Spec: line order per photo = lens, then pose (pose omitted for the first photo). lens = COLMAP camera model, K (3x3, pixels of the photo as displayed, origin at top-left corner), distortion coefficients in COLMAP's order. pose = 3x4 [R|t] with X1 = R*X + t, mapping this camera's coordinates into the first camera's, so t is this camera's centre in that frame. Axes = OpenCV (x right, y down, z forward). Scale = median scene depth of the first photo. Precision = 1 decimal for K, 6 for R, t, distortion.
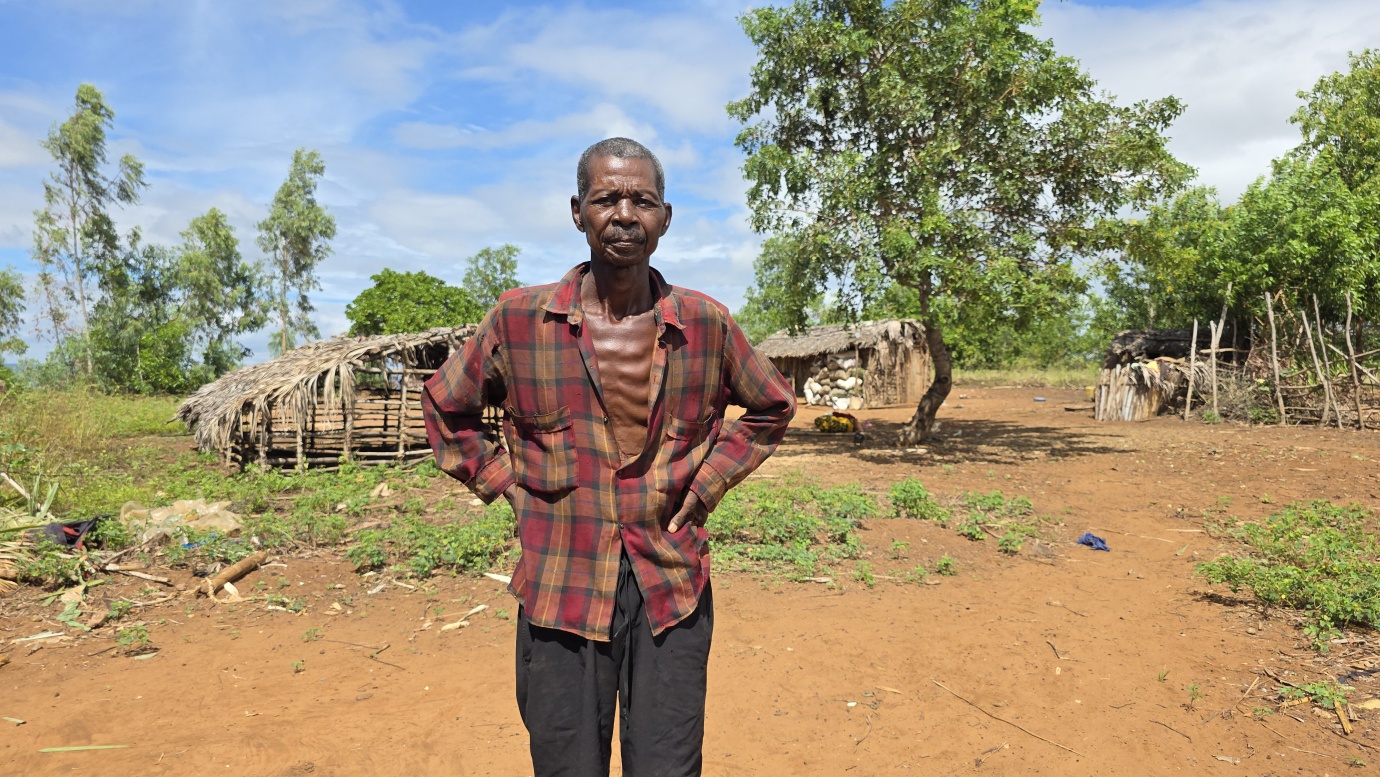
lens RADIAL K [[913.0, 0, 689.2], [0, 913.0, 394.2], [0, 0, 1]] dist [0.080933, -0.047056]
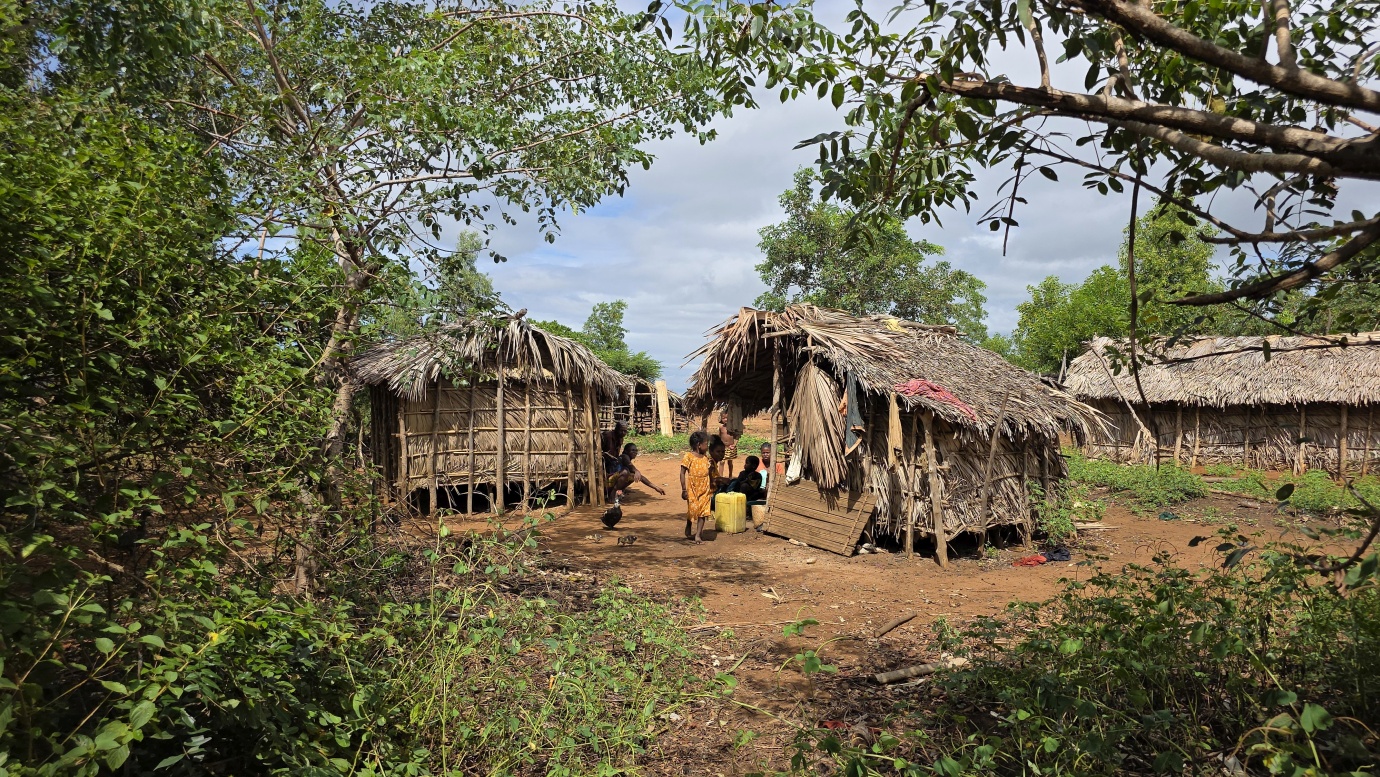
lens RADIAL K [[913.0, 0, 689.2], [0, 913.0, 394.2], [0, 0, 1]] dist [0.080933, -0.047056]
pose [[0.997258, 0.015736, -0.072307, 0.044258], [-0.017414, 0.999592, -0.022644, 0.014508], [0.071921, 0.023841, 0.997125, -1.115409]]
